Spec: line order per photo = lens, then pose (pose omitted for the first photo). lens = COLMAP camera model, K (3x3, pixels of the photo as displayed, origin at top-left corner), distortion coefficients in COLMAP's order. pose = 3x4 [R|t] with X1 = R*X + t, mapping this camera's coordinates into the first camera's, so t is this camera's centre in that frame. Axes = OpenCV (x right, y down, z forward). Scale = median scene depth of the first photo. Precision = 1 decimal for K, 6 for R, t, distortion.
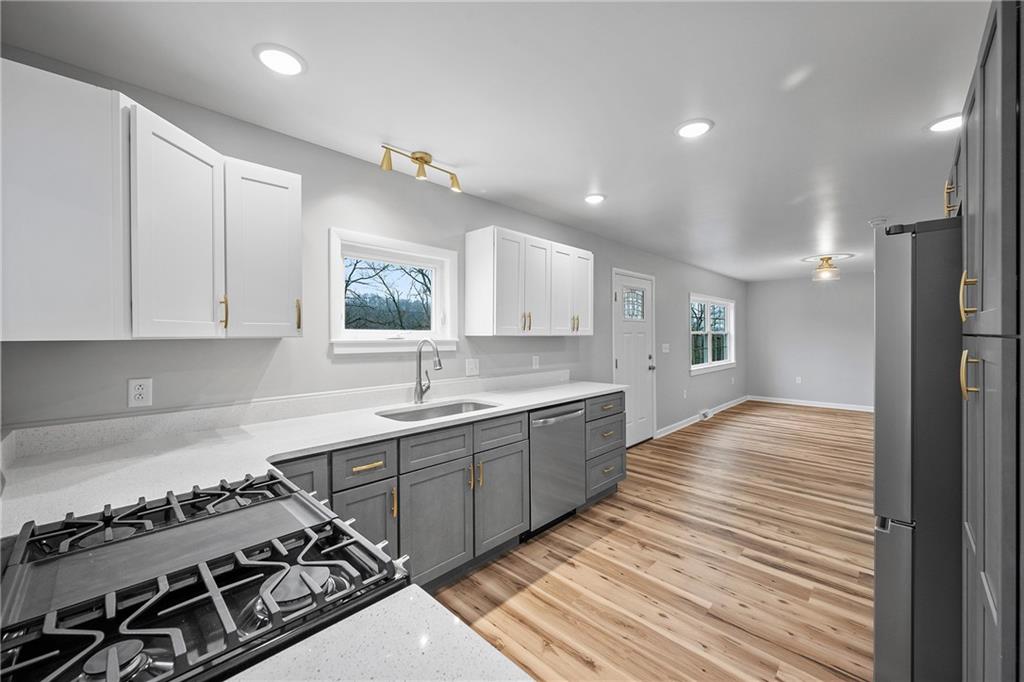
lens RADIAL K [[401.6, 0, 508.6], [0, 401.6, 335.1], [0, 0, 1]] dist [-0.002155, 0.000265]
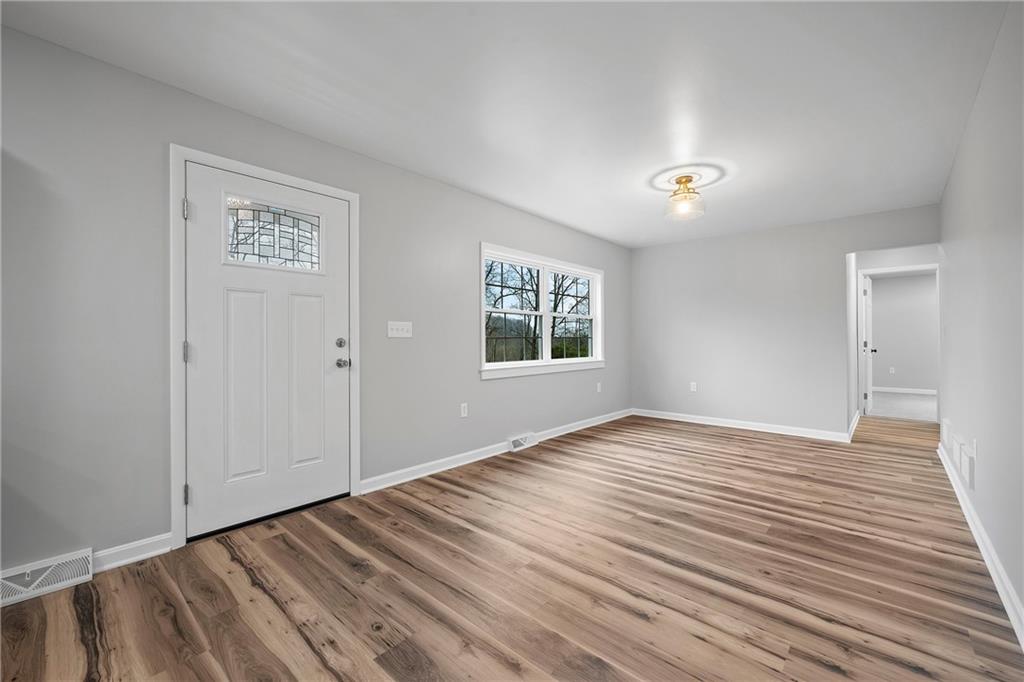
lens RADIAL K [[420.8, 0, 511.5], [0, 420.8, 337.4], [0, 0, 1]] dist [-0.003316, 0.001115]
pose [[0.998552, 0.006171, 0.053436, 0.459280], [-0.005869, 0.999966, -0.005802, 0.041309], [-0.053470, 0.005480, 0.998554, 0.361694]]
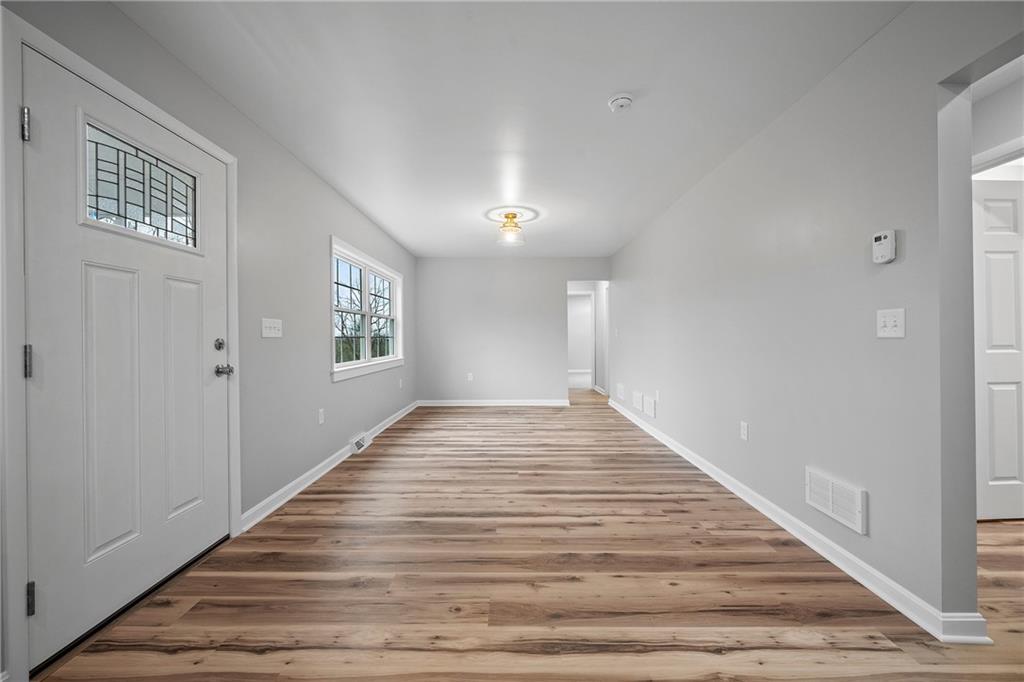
lens RADIAL K [[401.6, 0, 513.8], [0, 401.6, 337.5], [0, 0, 1]] dist [-0.002155, 0.000265]
pose [[0.706305, 0.002469, 0.707904, 0.229482], [0.002414, 0.999980, -0.005896, 0.042261], [-0.707904, 0.005873, 0.706285, 0.412779]]
